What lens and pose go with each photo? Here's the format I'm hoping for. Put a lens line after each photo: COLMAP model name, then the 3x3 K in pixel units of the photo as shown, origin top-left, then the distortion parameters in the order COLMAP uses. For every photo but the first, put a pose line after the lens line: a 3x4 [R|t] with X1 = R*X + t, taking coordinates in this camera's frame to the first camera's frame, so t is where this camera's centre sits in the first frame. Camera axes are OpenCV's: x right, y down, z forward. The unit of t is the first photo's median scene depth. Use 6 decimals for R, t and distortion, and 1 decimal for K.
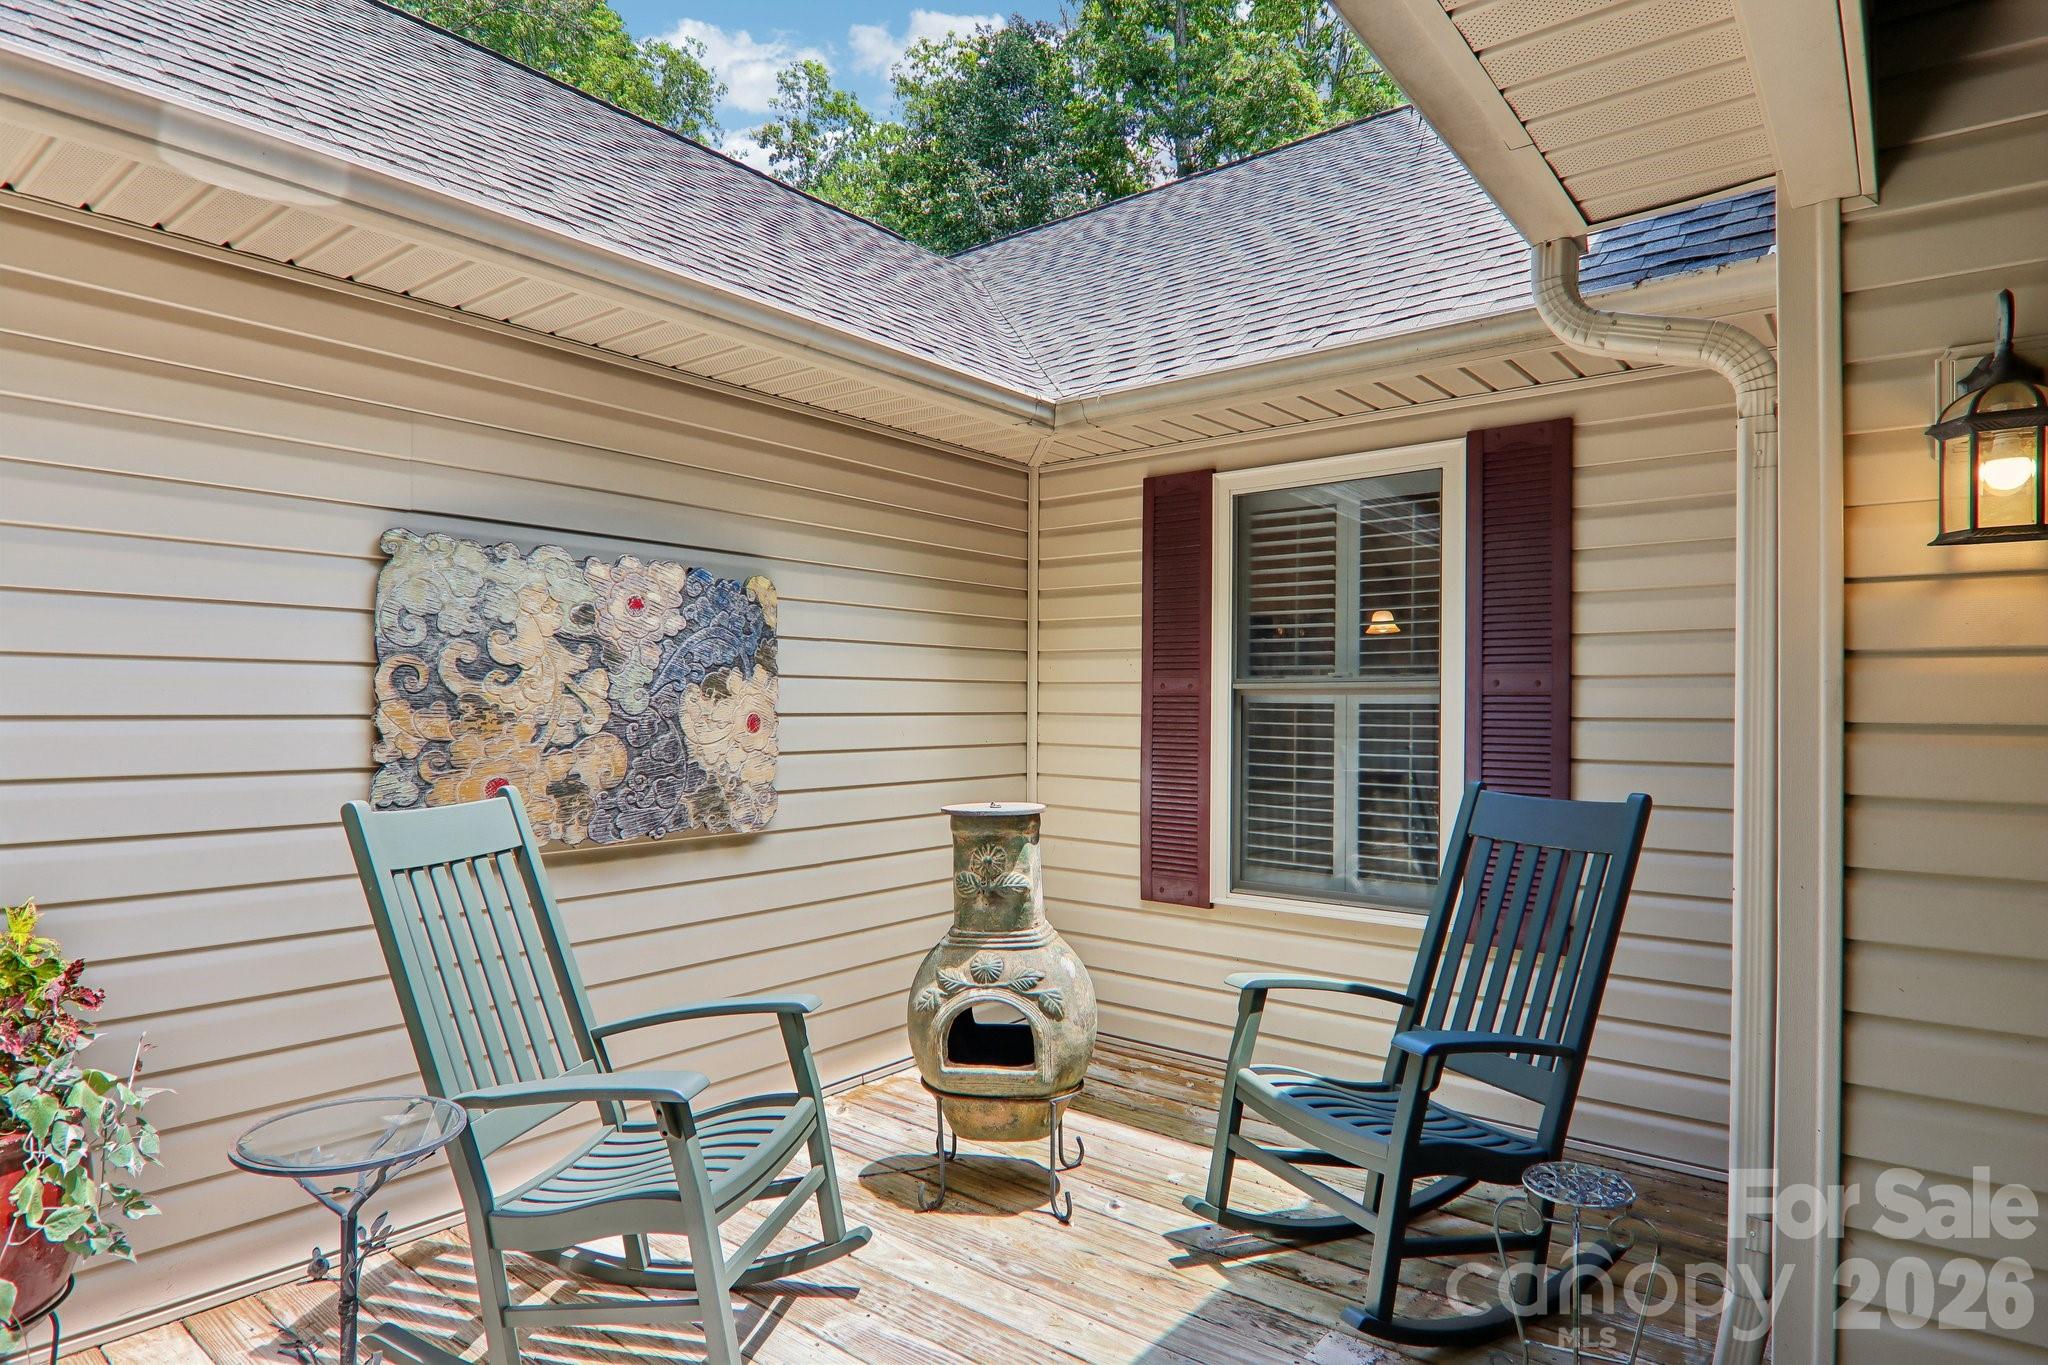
lens RADIAL K [[1133.6, 0, 1027.6], [0, 1133.6, 705.2], [0, 0, 1]] dist [0.005093, -0.018821]
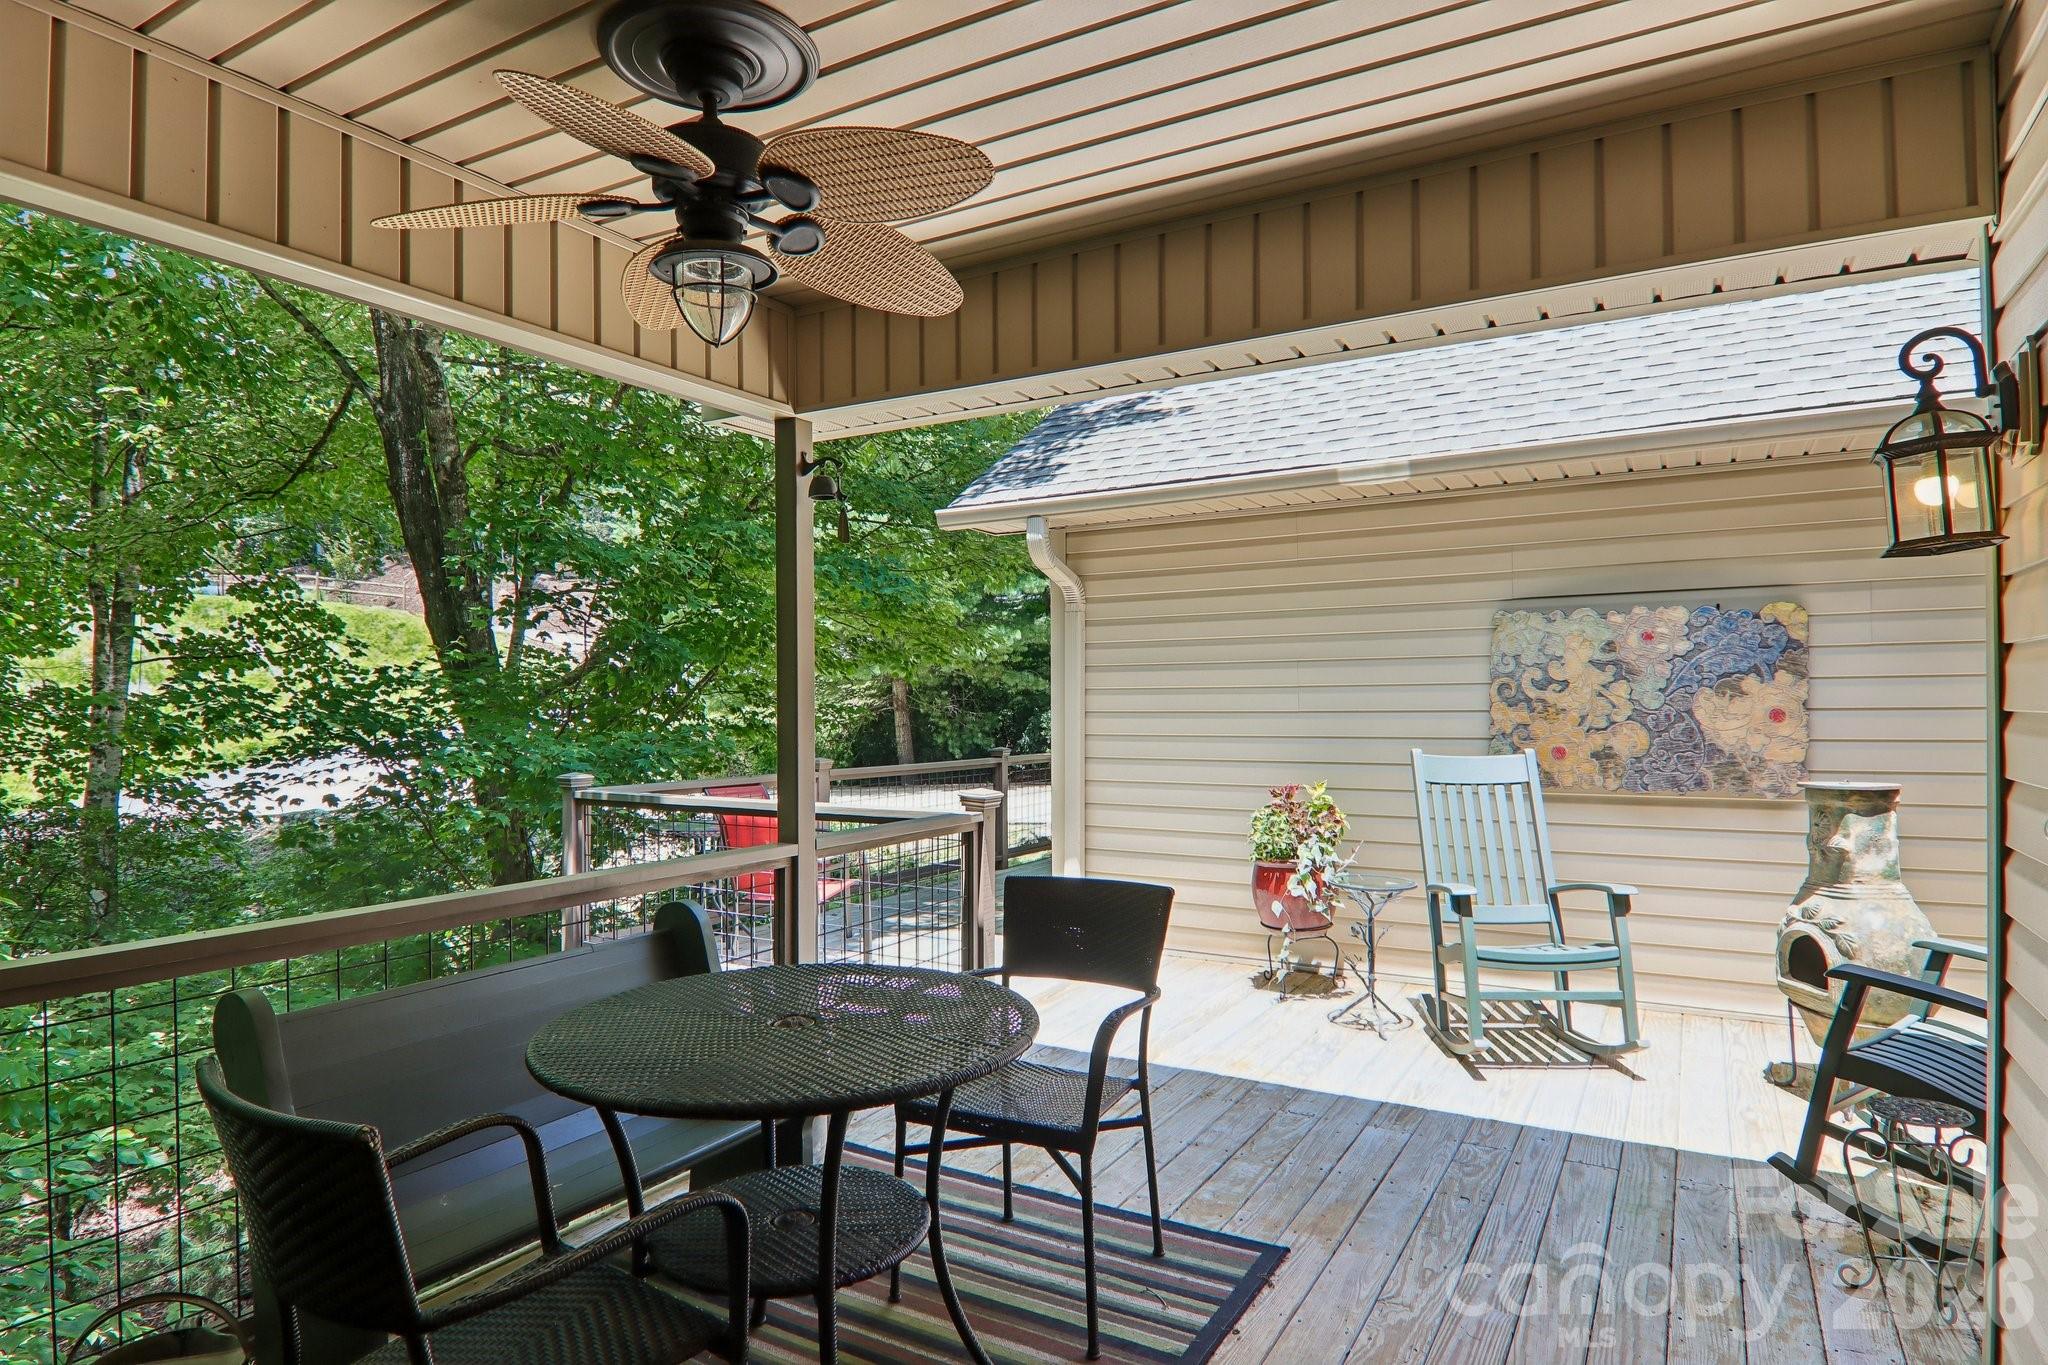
lens RADIAL K [[1156.3, 0, 1032.8], [0, 1156.3, 703.5], [0, 0, 1]] dist [0.006229, -0.019295]
pose [[0.143298, -0.010597, -0.989623, 1.101742], [0.009005, 0.999915, -0.009403, 0.007766], [0.989639, -0.007564, 0.143382, -0.040888]]
